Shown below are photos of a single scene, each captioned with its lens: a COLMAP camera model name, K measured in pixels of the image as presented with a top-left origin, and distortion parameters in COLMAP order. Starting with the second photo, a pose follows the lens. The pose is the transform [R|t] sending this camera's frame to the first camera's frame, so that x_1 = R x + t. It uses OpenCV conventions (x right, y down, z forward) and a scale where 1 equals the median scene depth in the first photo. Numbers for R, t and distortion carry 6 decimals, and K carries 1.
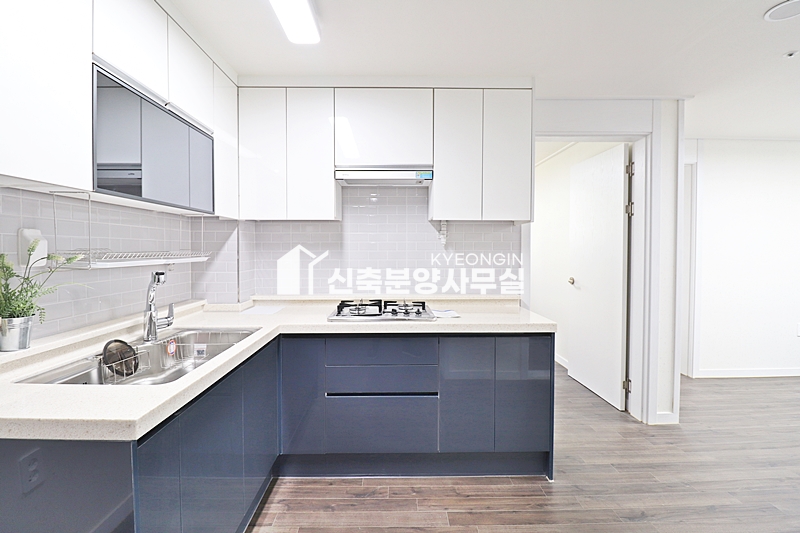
lens RADIAL K [[371.1, 0, 398.5], [0, 371.1, 259.7], [0, 0, 1]] dist [-0.009845, -0.005360]
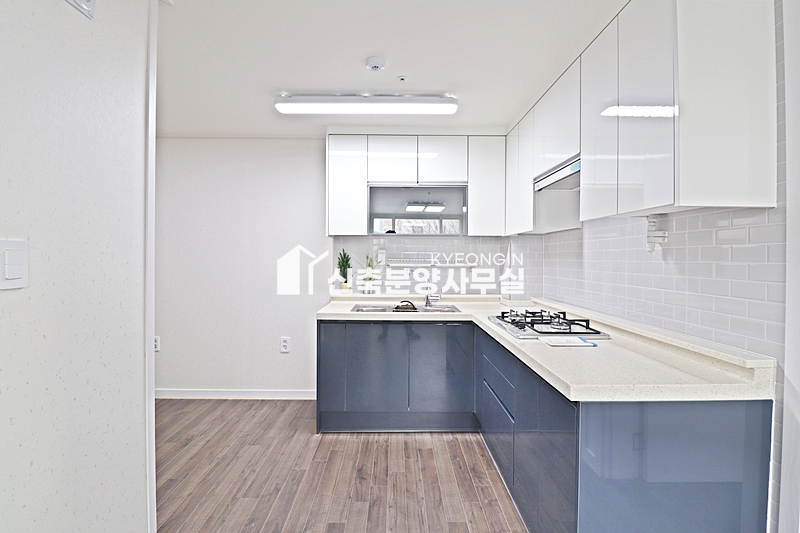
lens RADIAL K [[371.1, 0, 395.8], [0, 371.1, 257.9], [0, 0, 1]] dist [-0.009845, -0.005360]
pose [[-0.014926, 0.001260, -0.999888, 0.958357], [-0.029160, 0.999573, 0.001695, -0.022274], [0.999463, 0.029182, -0.014883, 0.681172]]
